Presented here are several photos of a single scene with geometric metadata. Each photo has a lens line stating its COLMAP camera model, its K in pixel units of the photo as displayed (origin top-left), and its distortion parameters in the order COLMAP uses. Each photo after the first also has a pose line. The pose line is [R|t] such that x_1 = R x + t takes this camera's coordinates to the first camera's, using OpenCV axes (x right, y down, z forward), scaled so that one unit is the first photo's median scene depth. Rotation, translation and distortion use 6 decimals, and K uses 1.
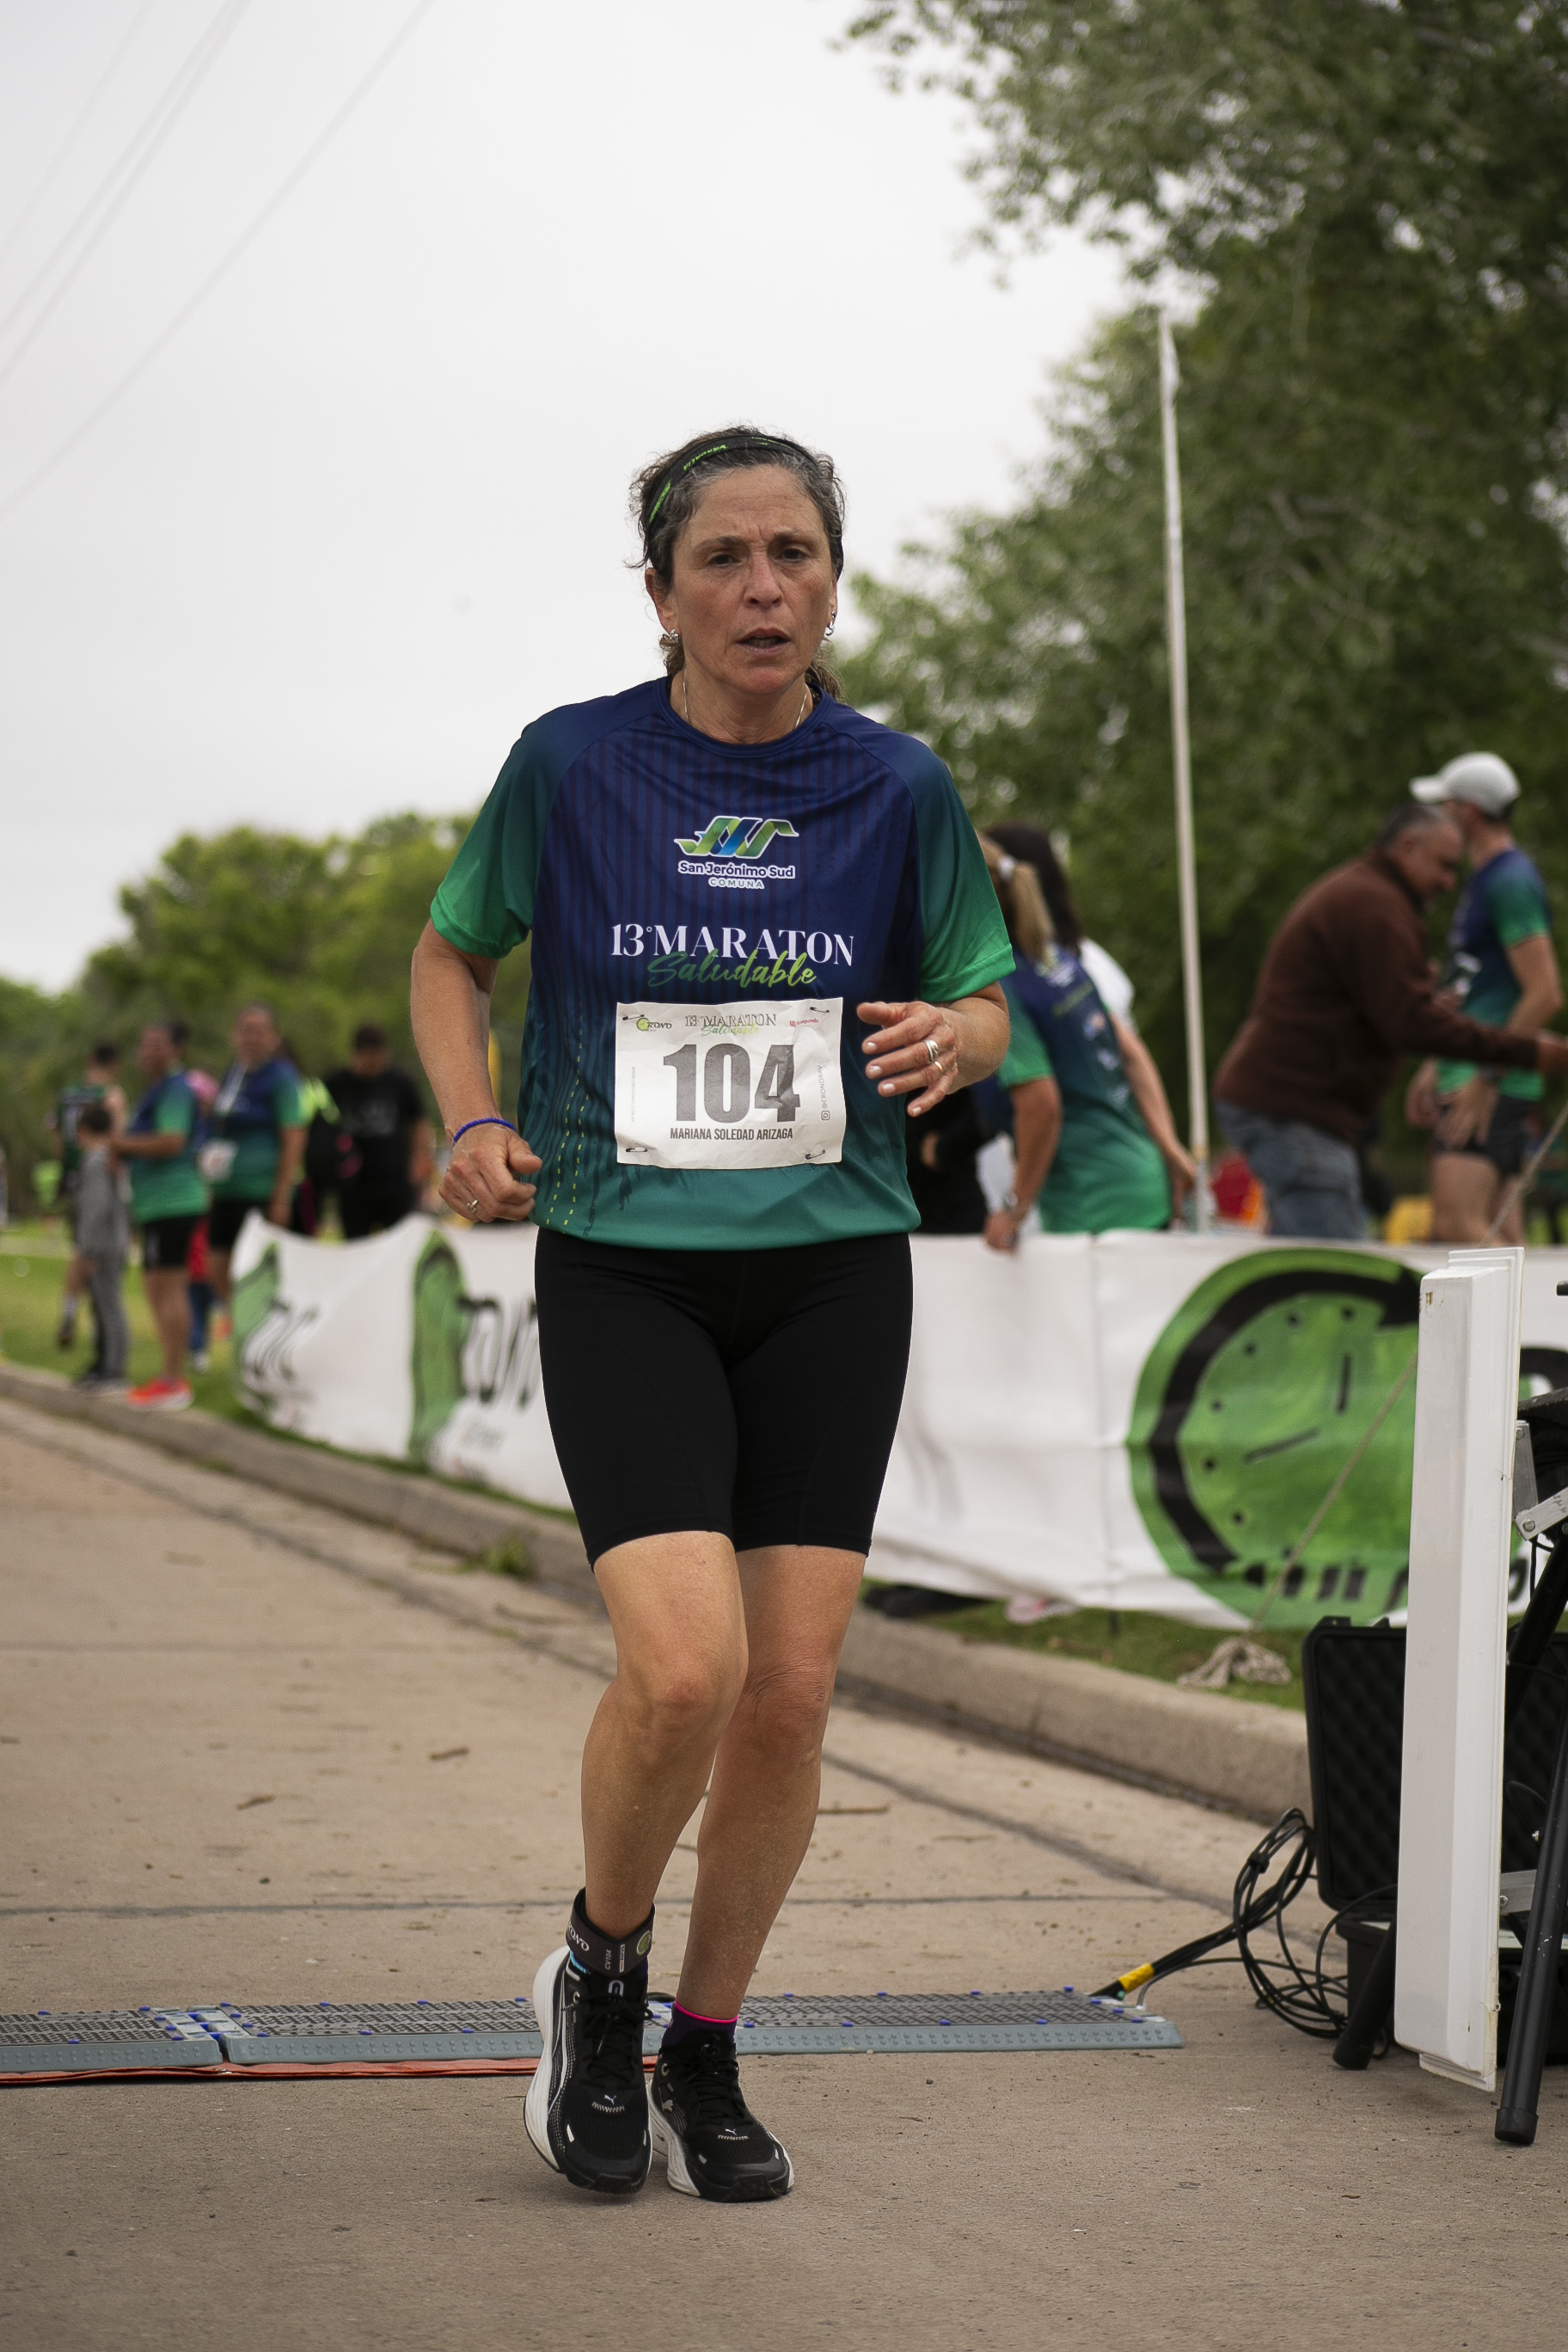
lens RADIAL K [[6129.5, 0, 784.0], [0, 6129.5, 1176.0], [0, 0, 1]] dist [0.050500, 1.475107]
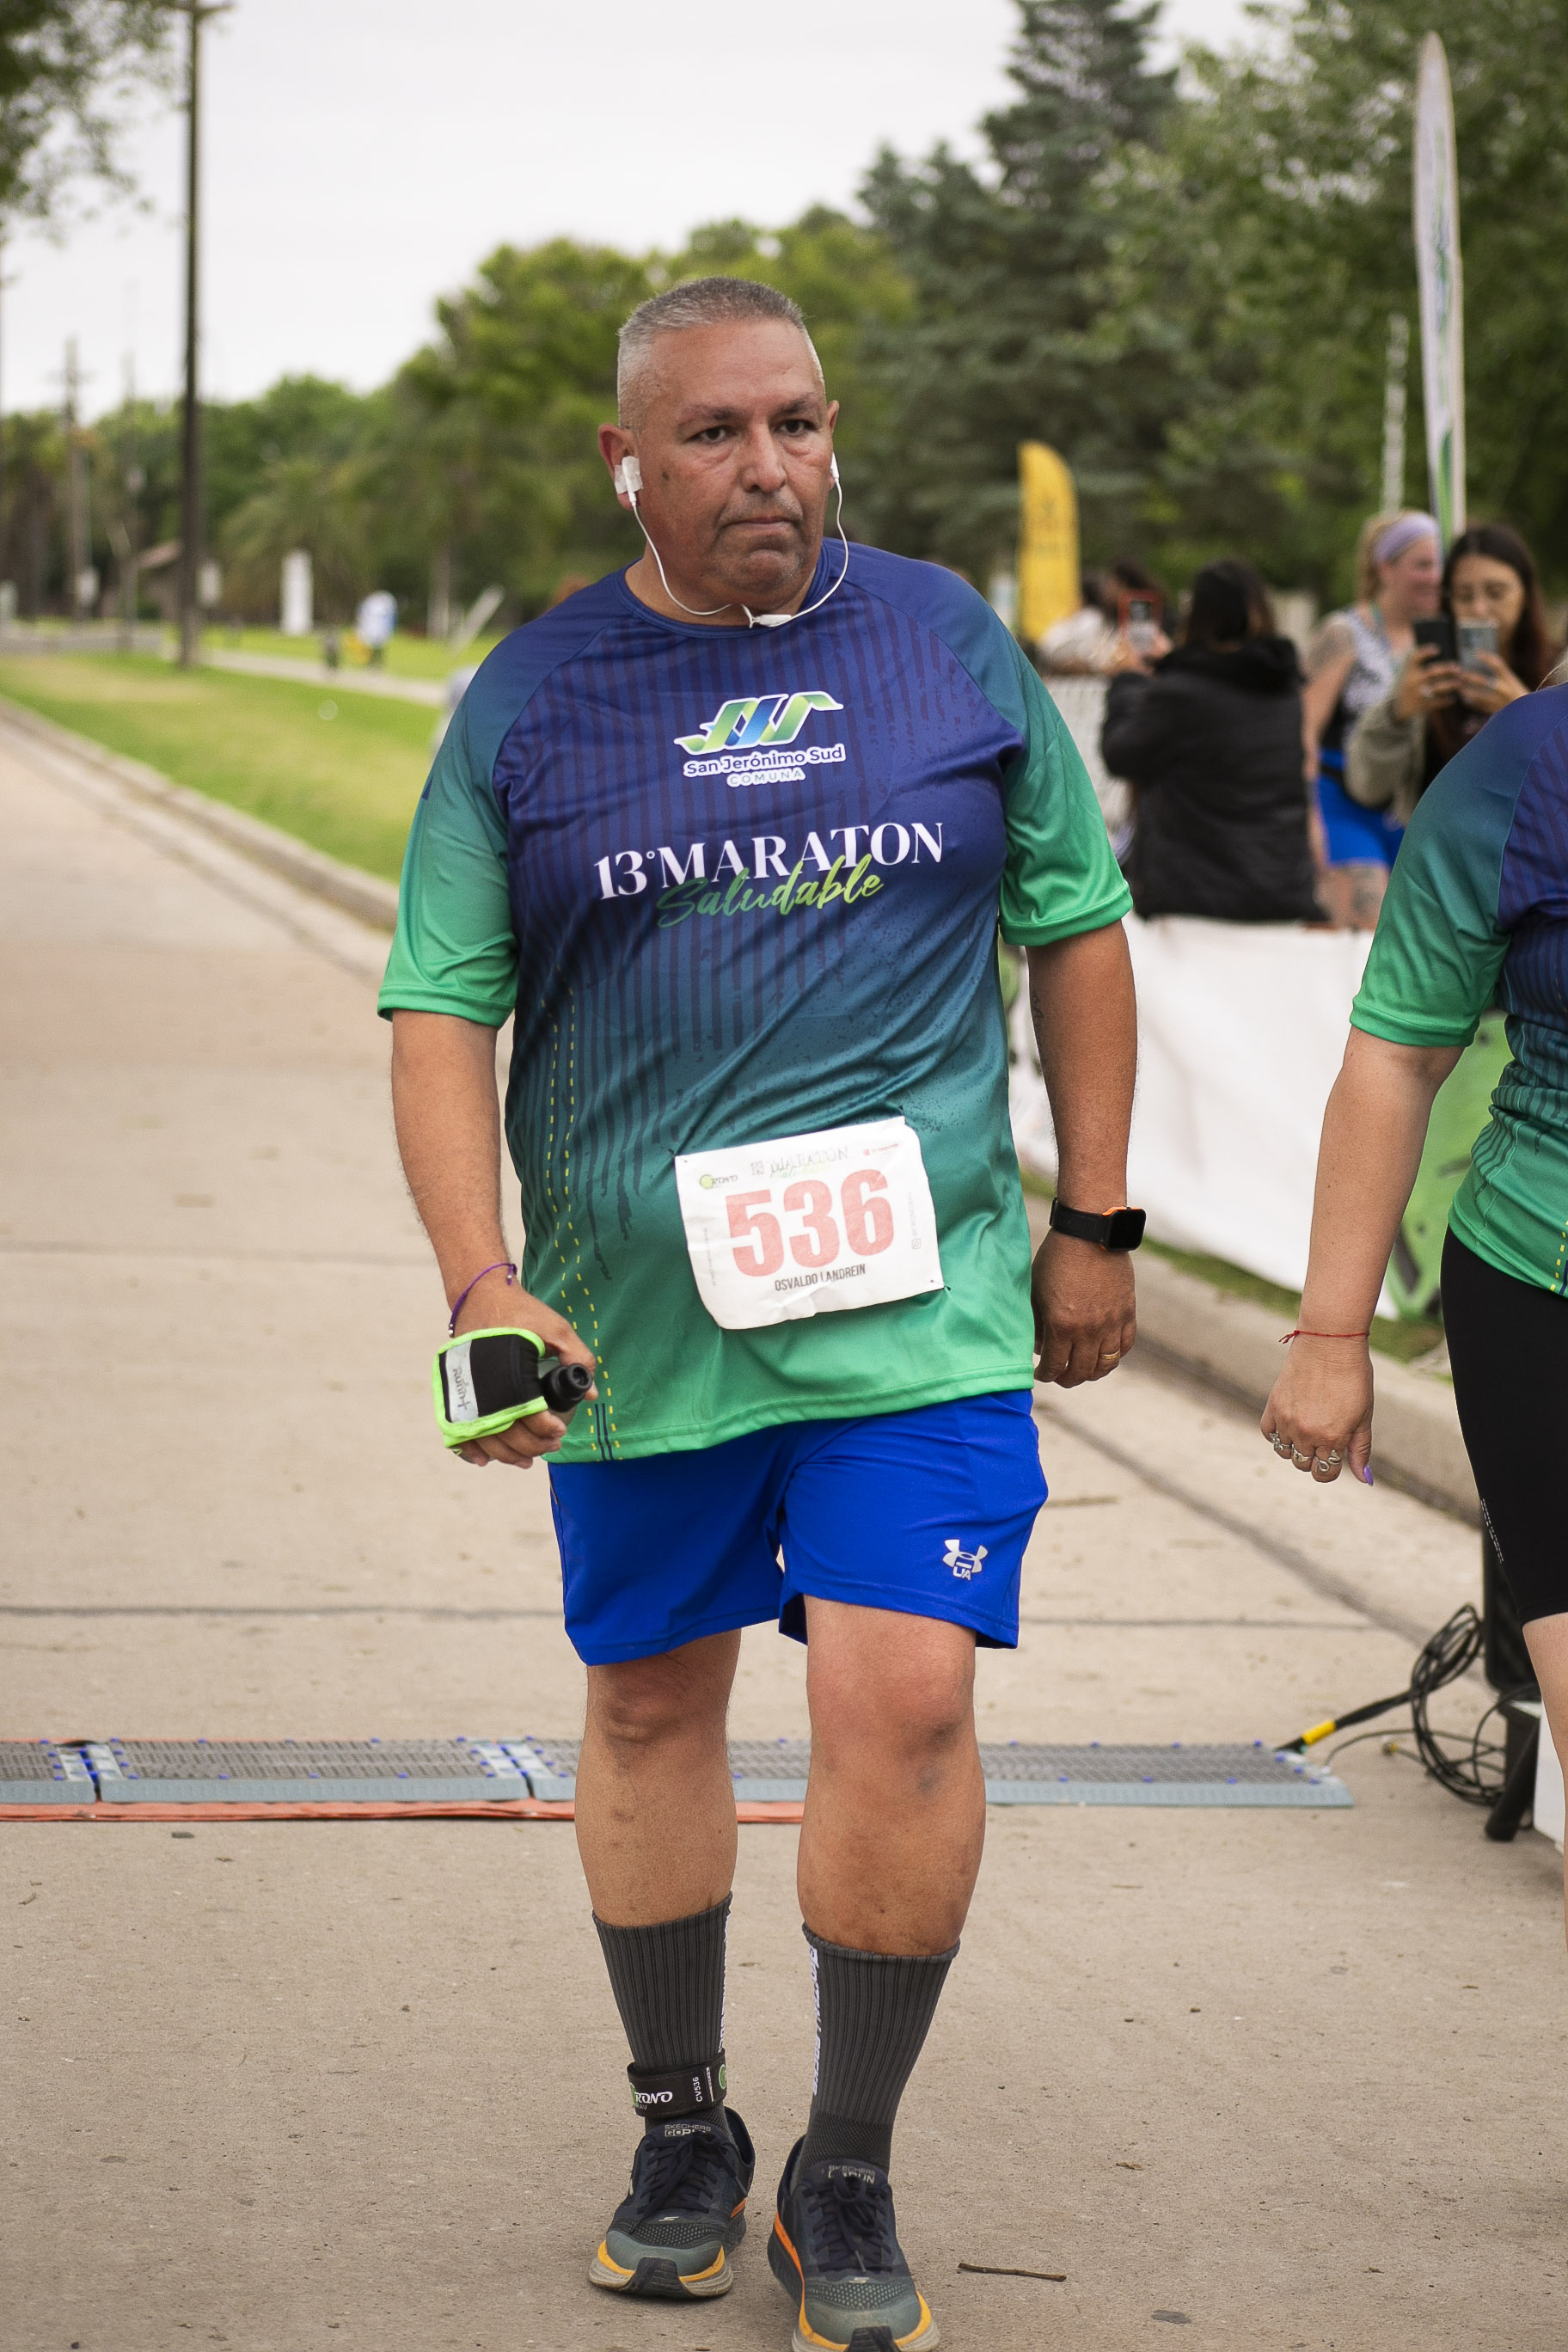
lens RADIAL K [[6278.8, 0, 784.0], [0, 6278.8, 1176.0], [0, 0, 1]] dist [0.148287, 0.610305]
pose [[0.998239, 0.034675, -0.048122, 0.008604], [-0.030081, 0.995201, 0.093115, -0.069894], [0.051120, -0.091503, 0.994492, -0.143178]]
